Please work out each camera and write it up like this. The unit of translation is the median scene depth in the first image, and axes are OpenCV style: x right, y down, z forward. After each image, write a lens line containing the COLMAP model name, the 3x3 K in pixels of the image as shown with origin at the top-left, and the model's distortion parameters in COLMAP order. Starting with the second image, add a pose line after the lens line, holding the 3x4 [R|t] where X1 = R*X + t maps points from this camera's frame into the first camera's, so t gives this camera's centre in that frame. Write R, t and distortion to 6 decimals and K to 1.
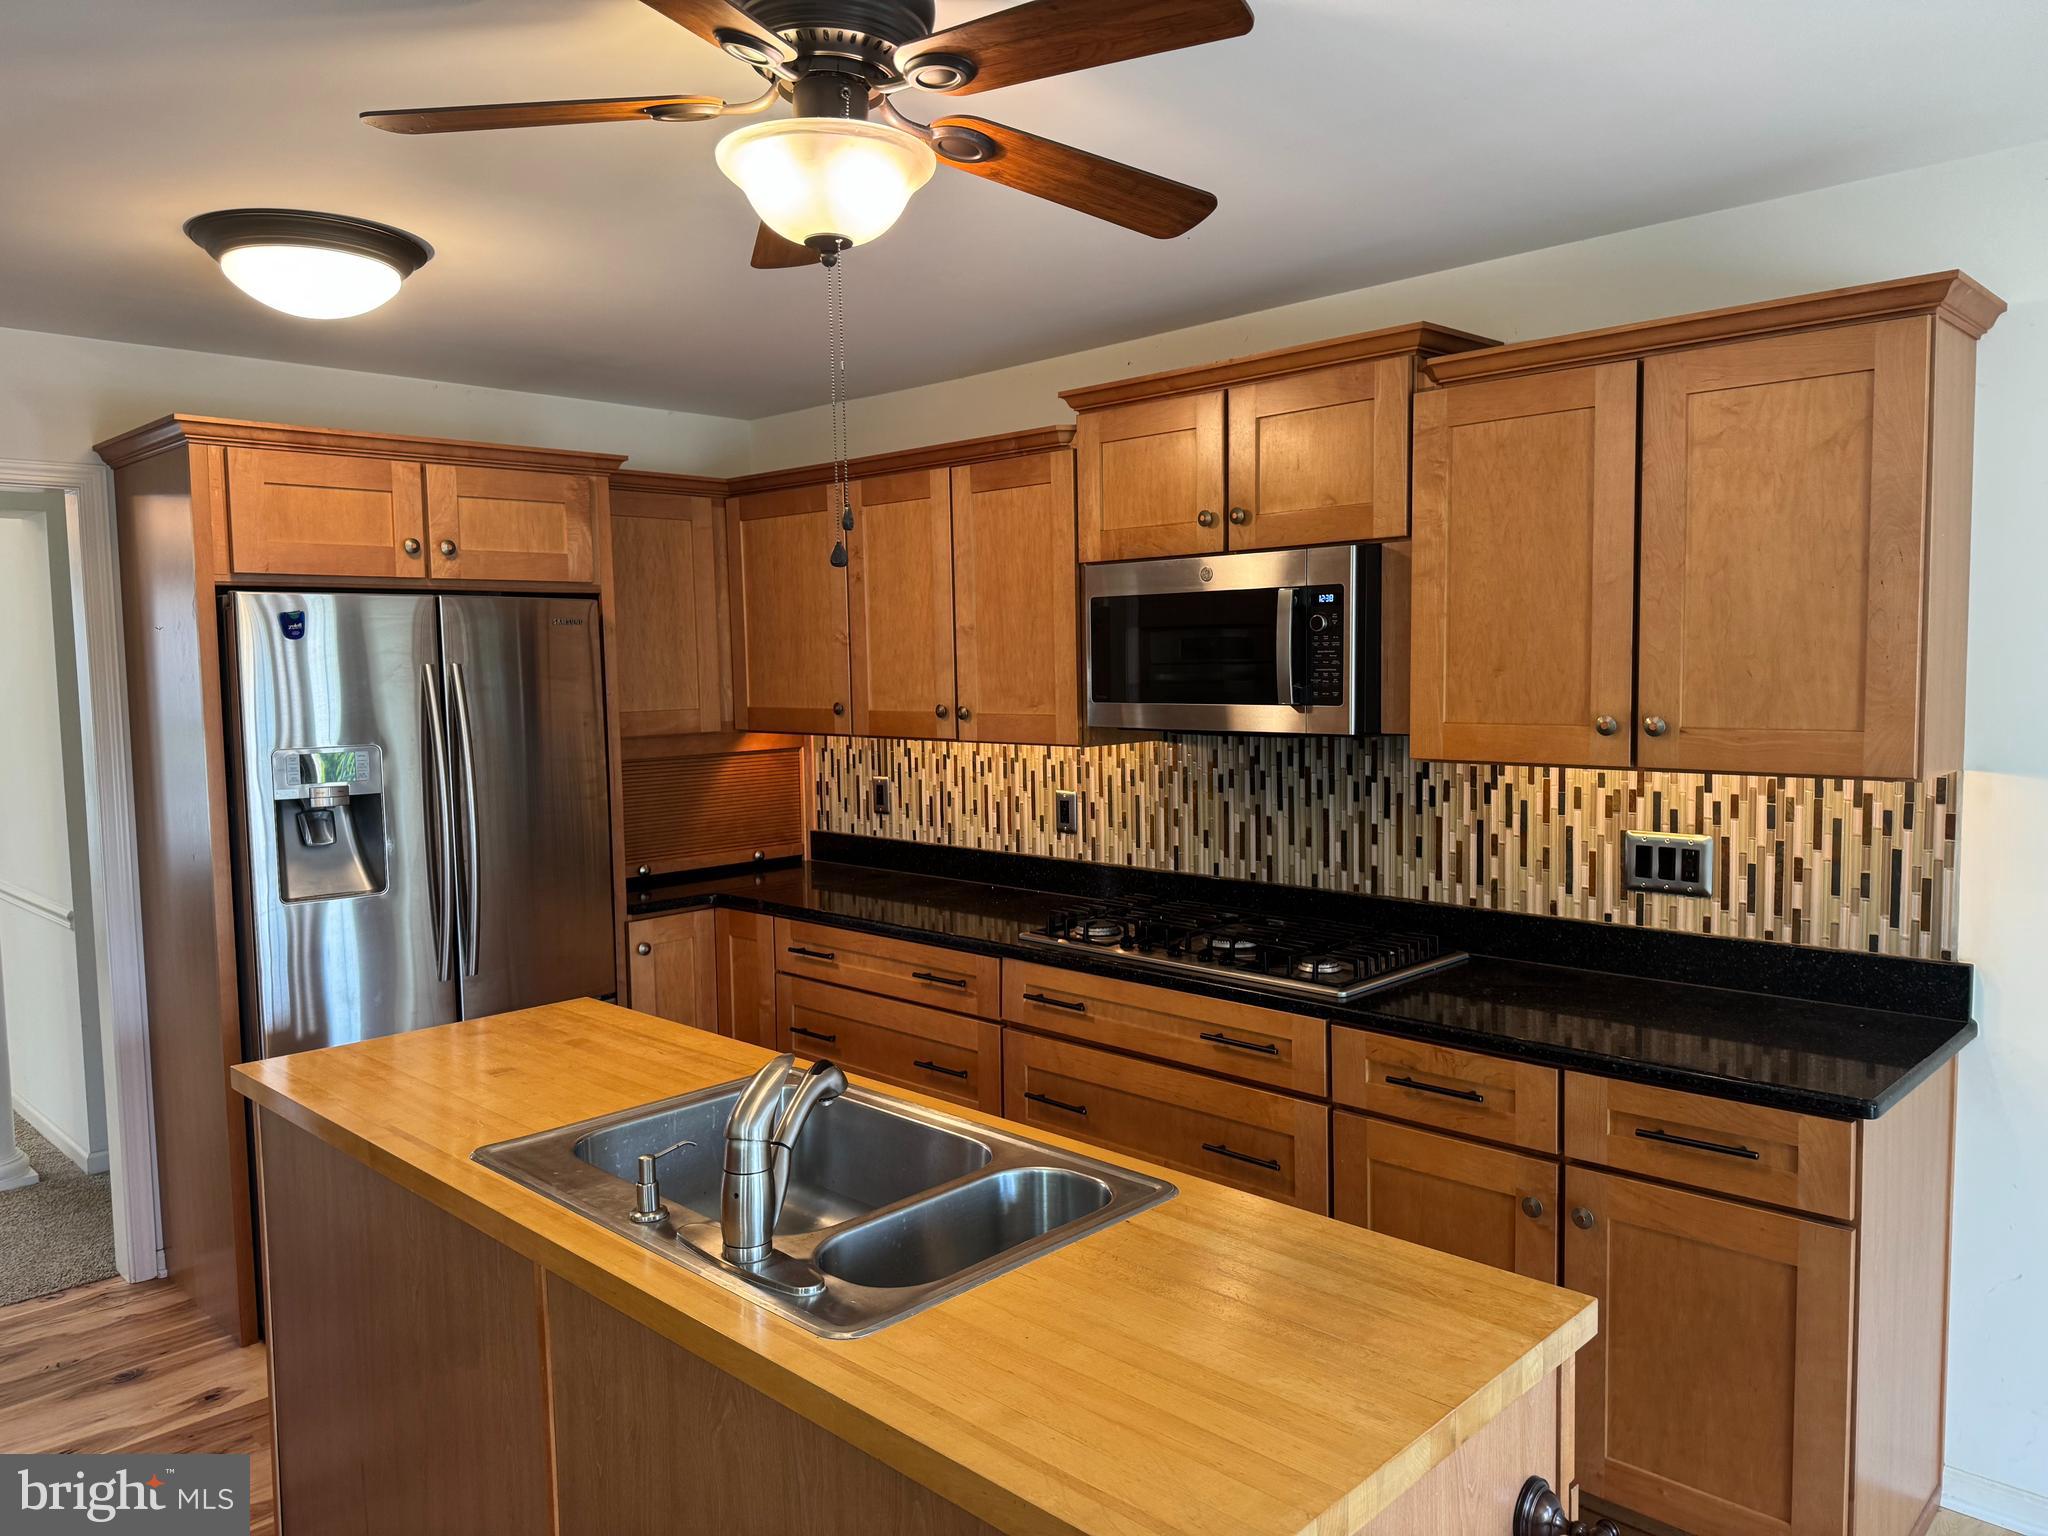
lens RADIAL K [[1434.5, 0, 1008.7], [0, 1434.5, 768.0], [0, 0, 1]] dist [0.070744, -0.057539]
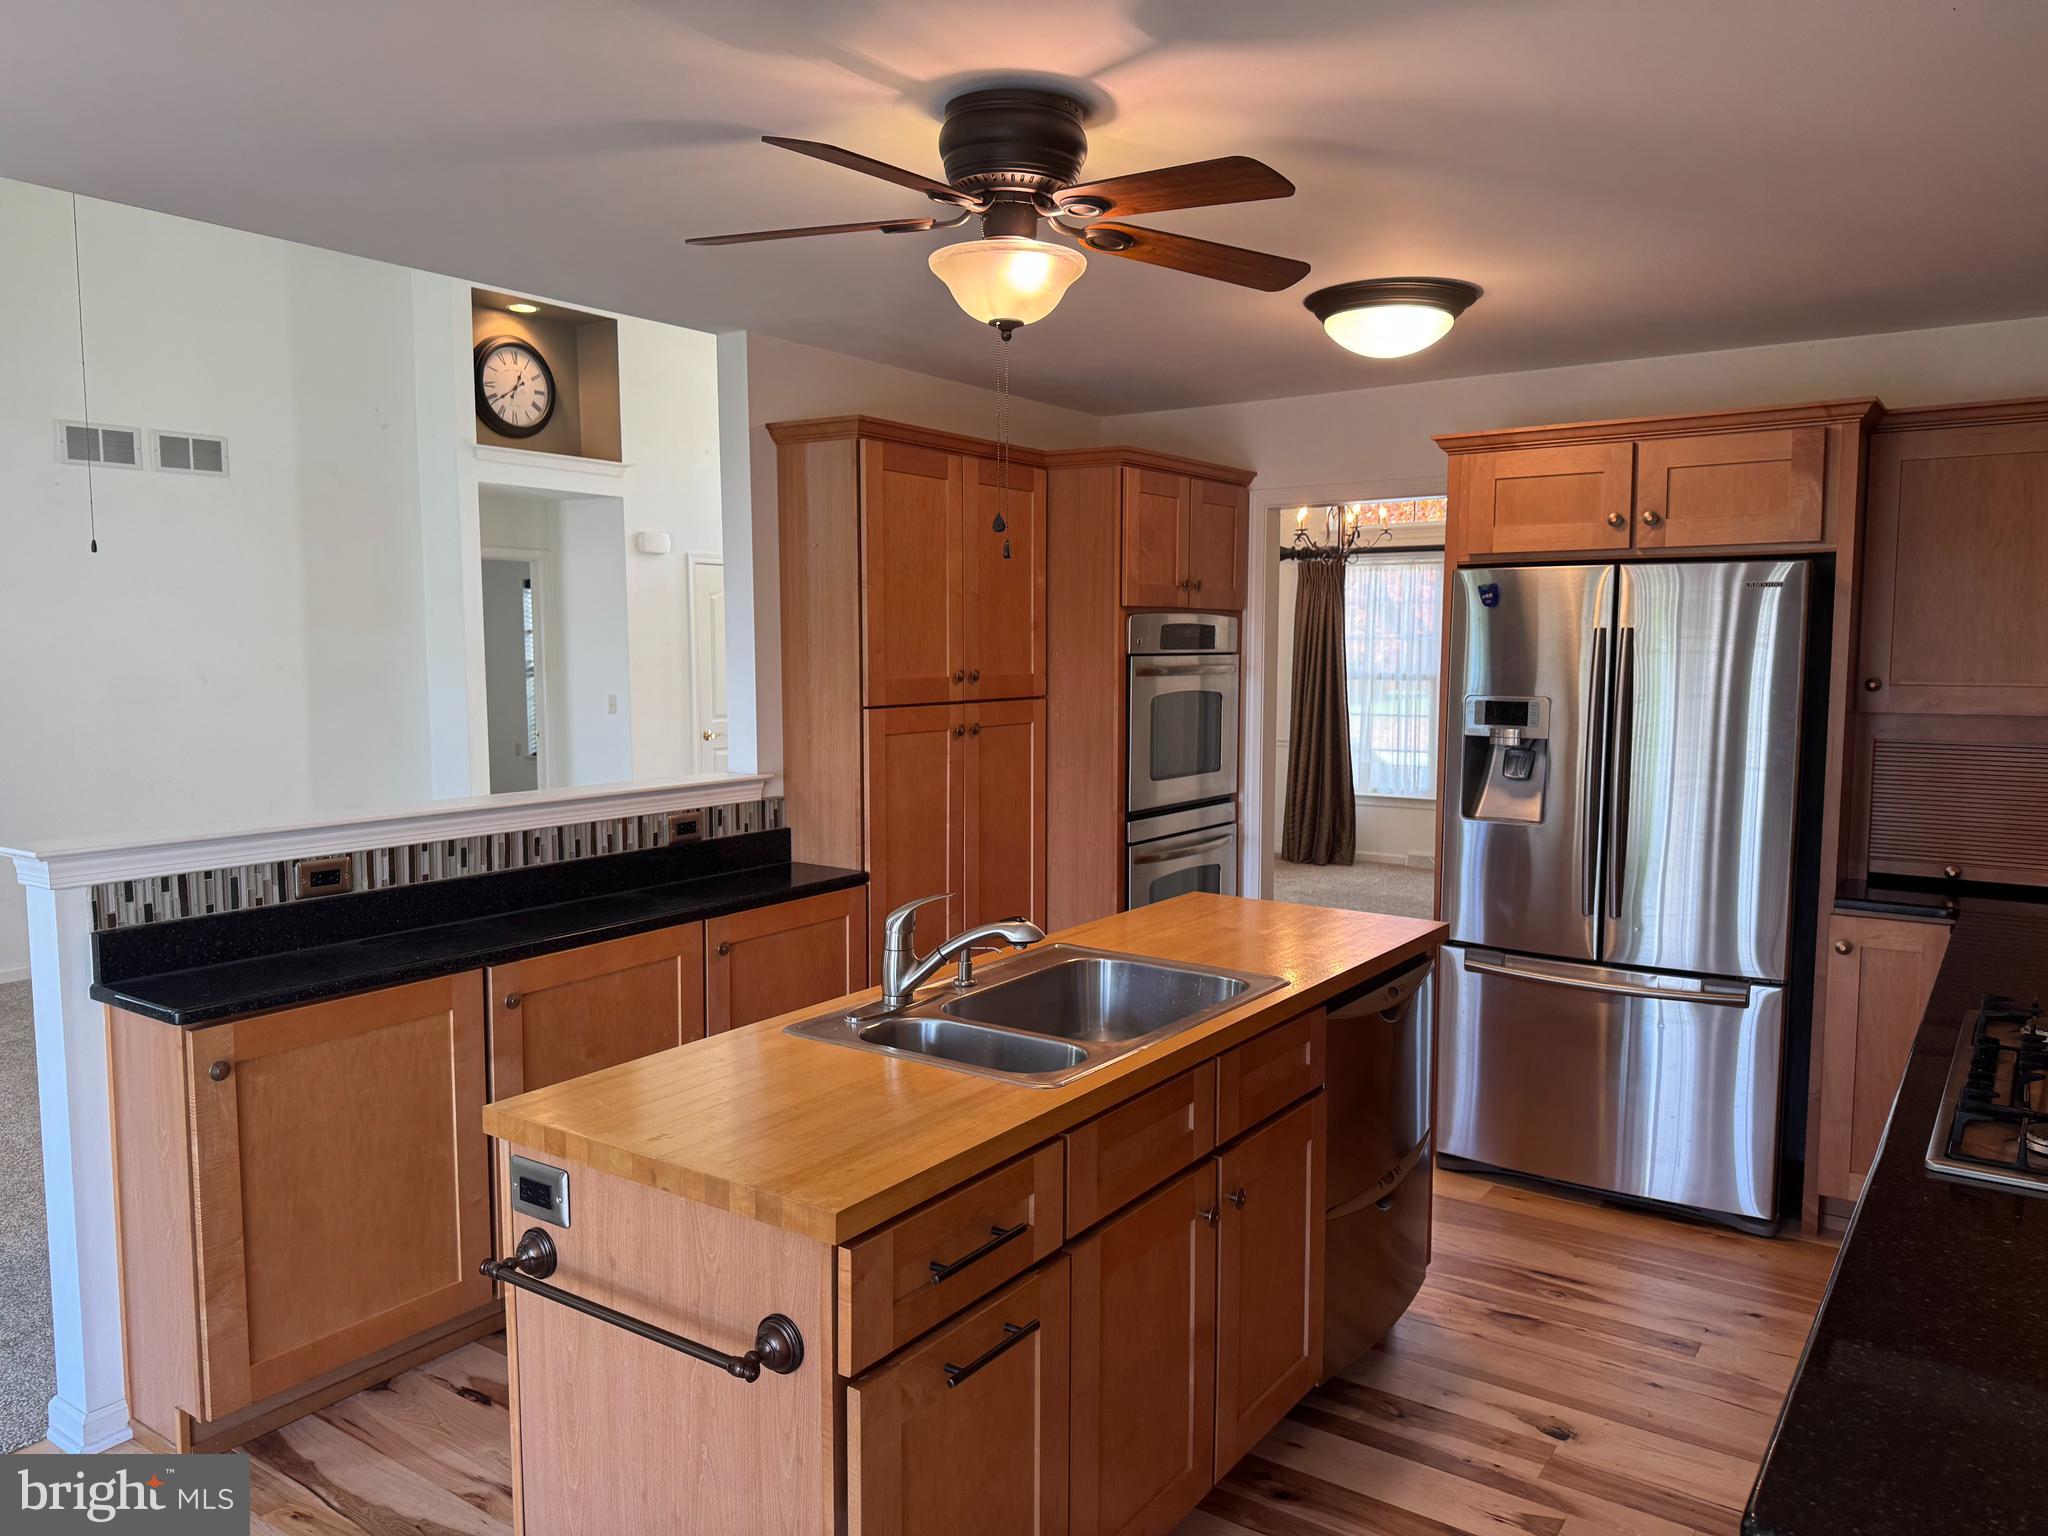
lens RADIAL K [[1434.5, 0, 1029.5], [0, 1434.5, 782.7], [0, 0, 1]] dist [0.070744, -0.057539]
pose [[0.144730, 0.116179, -0.982627, 0.683680], [-0.079202, 0.991257, 0.105534, -0.040272], [0.986296, 0.062552, 0.152666, 0.445397]]
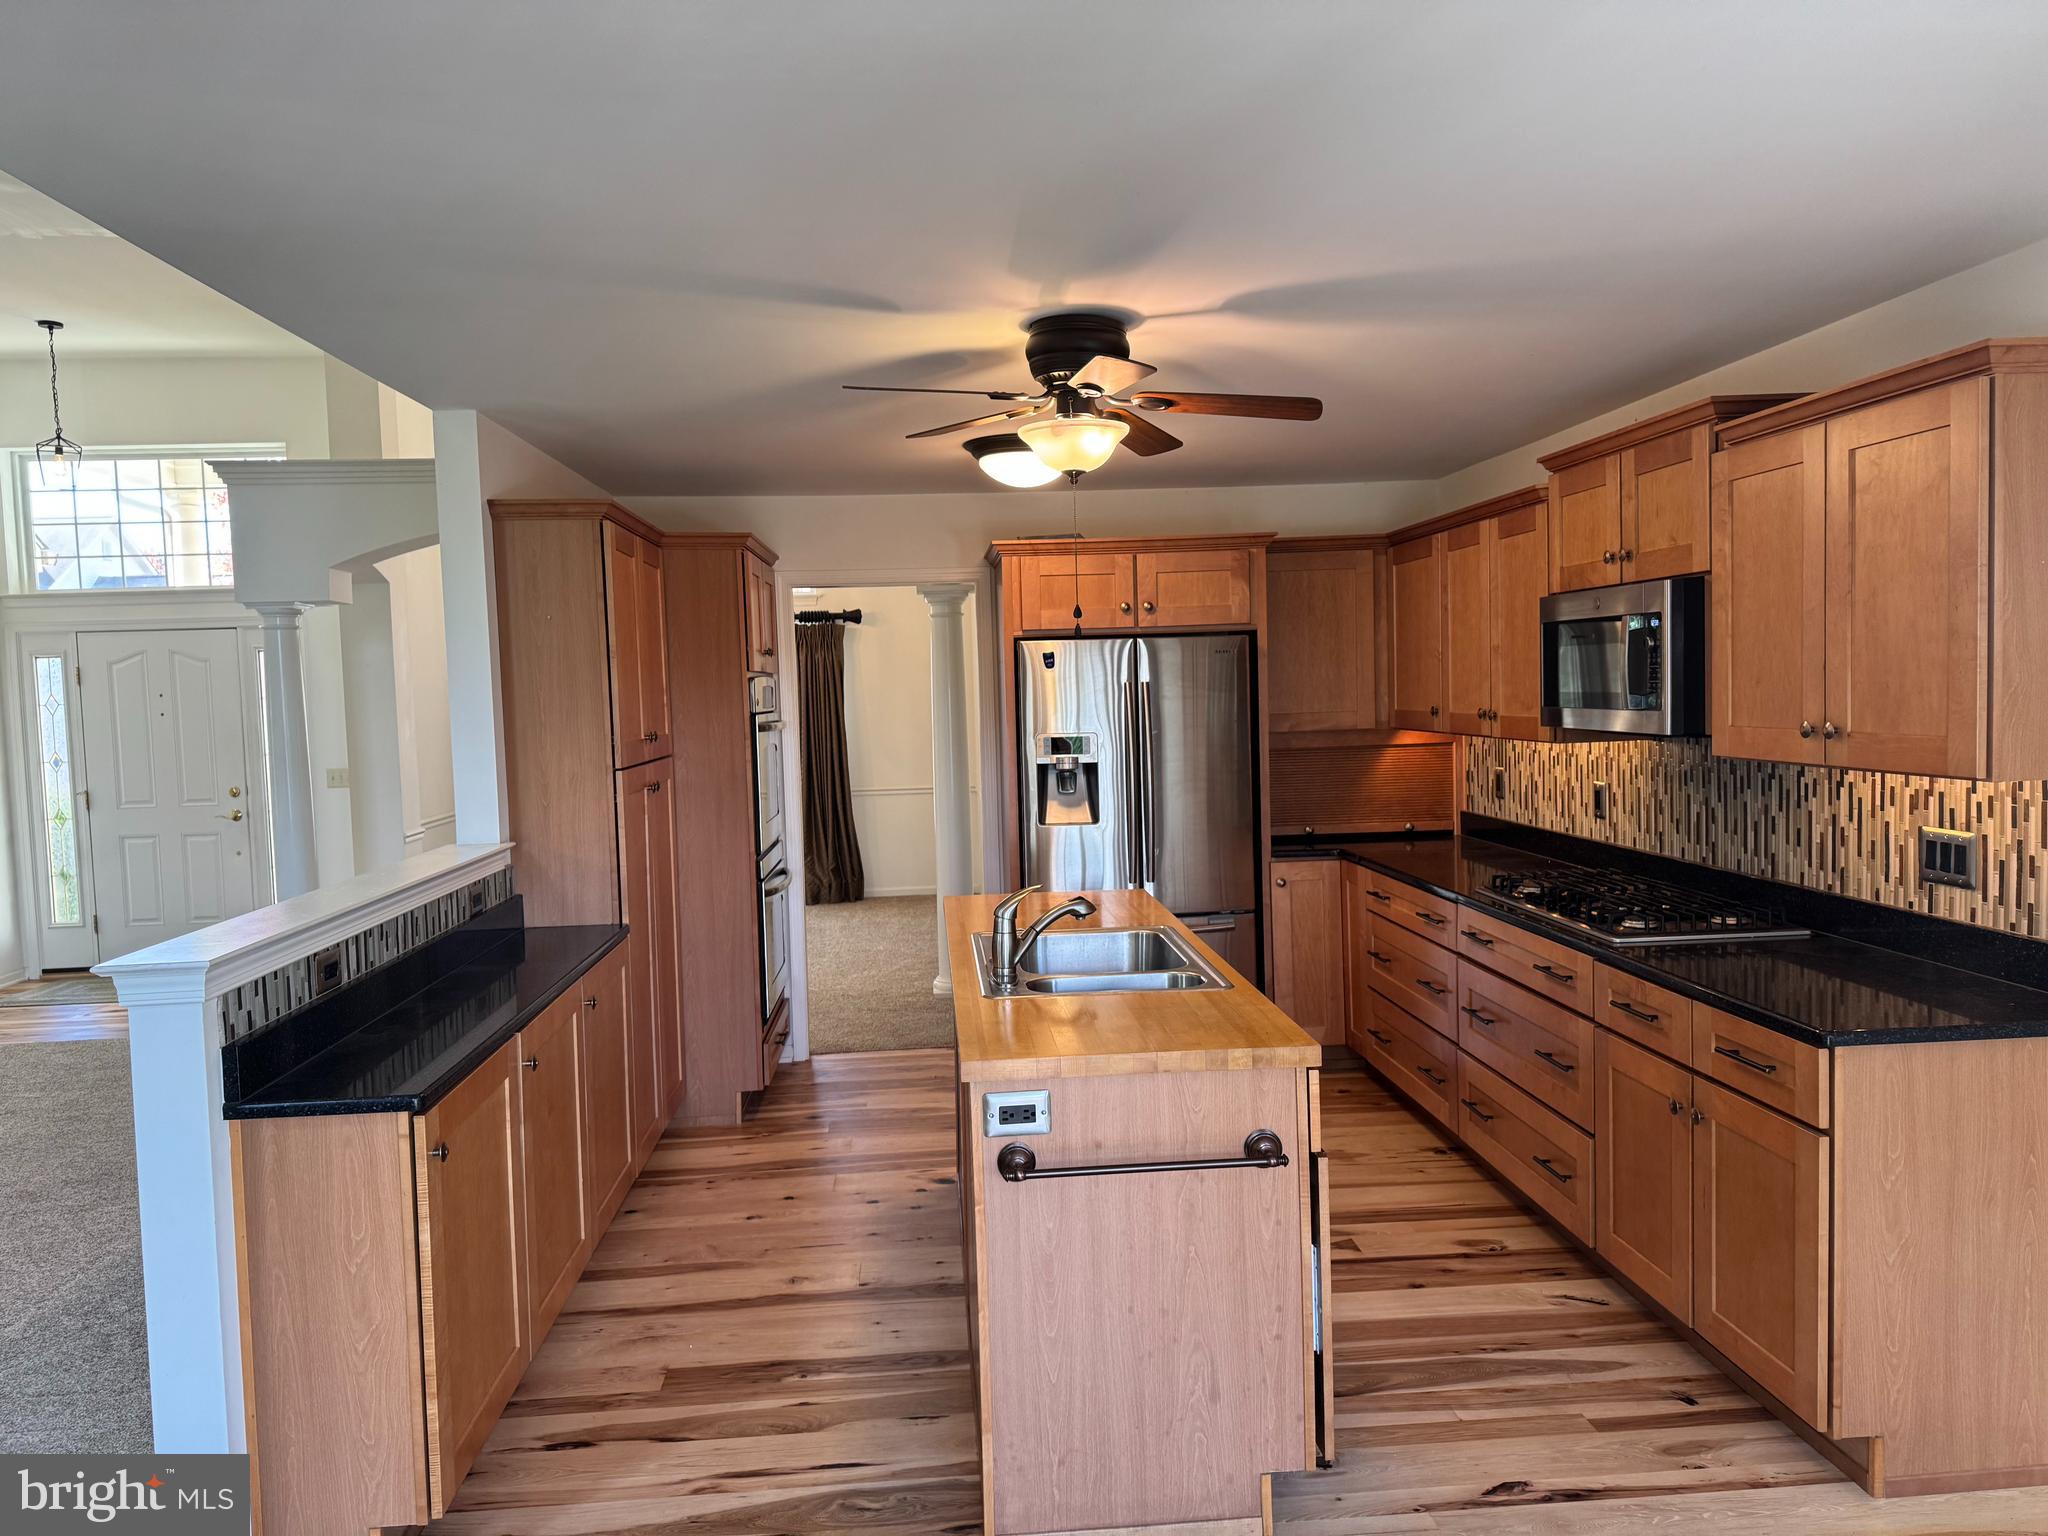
lens RADIAL K [[1434.5, 0, 1011.4], [0, 1434.5, 791.8], [0, 0, 1]] dist [0.070744, -0.057539]
pose [[0.741075, 0.044371, -0.669954, 0.599451], [-0.034372, 0.999013, 0.028143, 0.008461], [0.670542, 0.002171, 0.741869, -0.259394]]
